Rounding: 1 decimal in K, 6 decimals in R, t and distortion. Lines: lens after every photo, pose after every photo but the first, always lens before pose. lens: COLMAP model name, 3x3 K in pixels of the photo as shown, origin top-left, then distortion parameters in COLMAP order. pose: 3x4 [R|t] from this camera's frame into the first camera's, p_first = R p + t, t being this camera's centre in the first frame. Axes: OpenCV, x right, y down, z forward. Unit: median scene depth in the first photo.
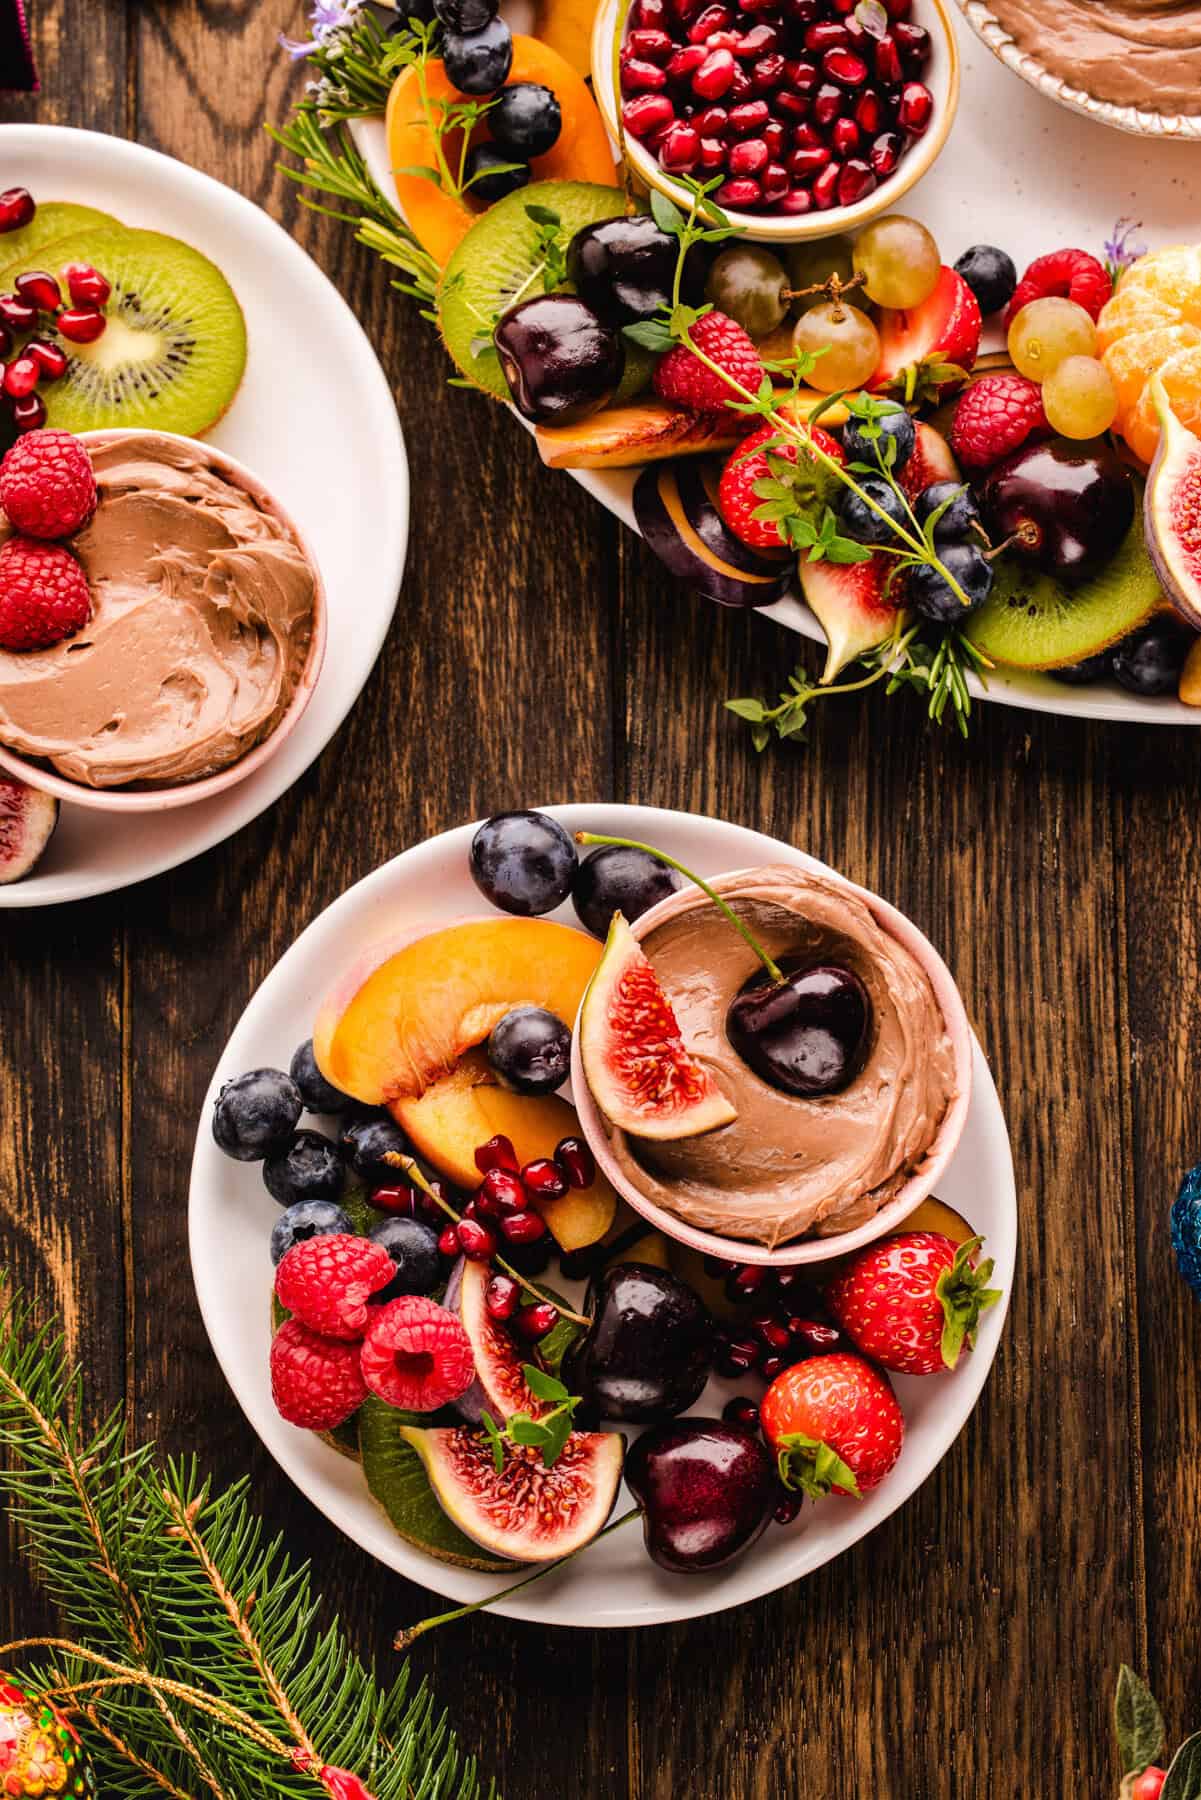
lens RADIAL K [[5535.5, 0, 542.3], [0, 5535.5, 930.1], [0, 0, 1]] dist [-0.032575, 1.526248]
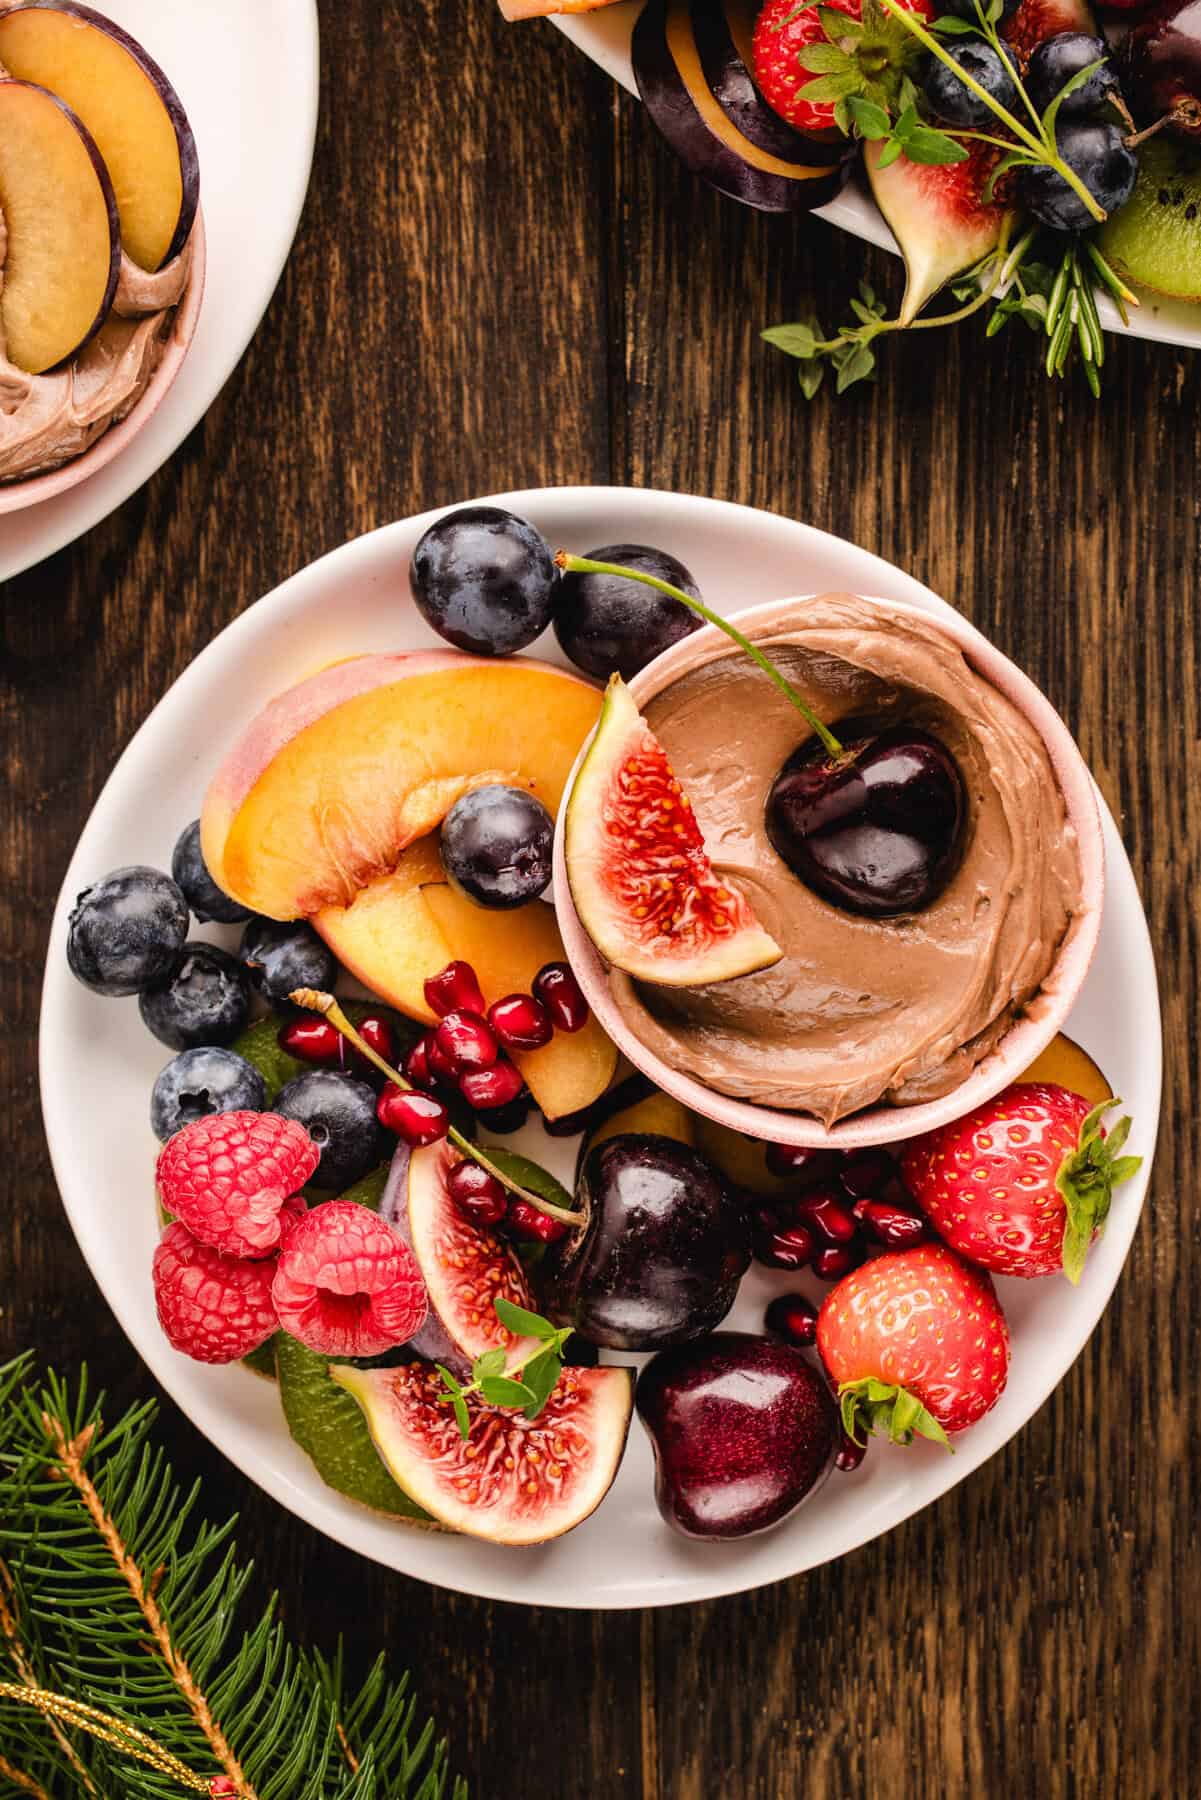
lens RADIAL K [[5535.5, 0, 542.3], [0, 5535.5, 930.1], [0, 0, 1]] dist [-0.032575, 1.526248]
pose [[0.999886, -0.012634, -0.008226, 0.009523], [0.014152, 0.974639, 0.223333, -0.130060], [0.005196, -0.223424, 0.974708, 0.285059]]
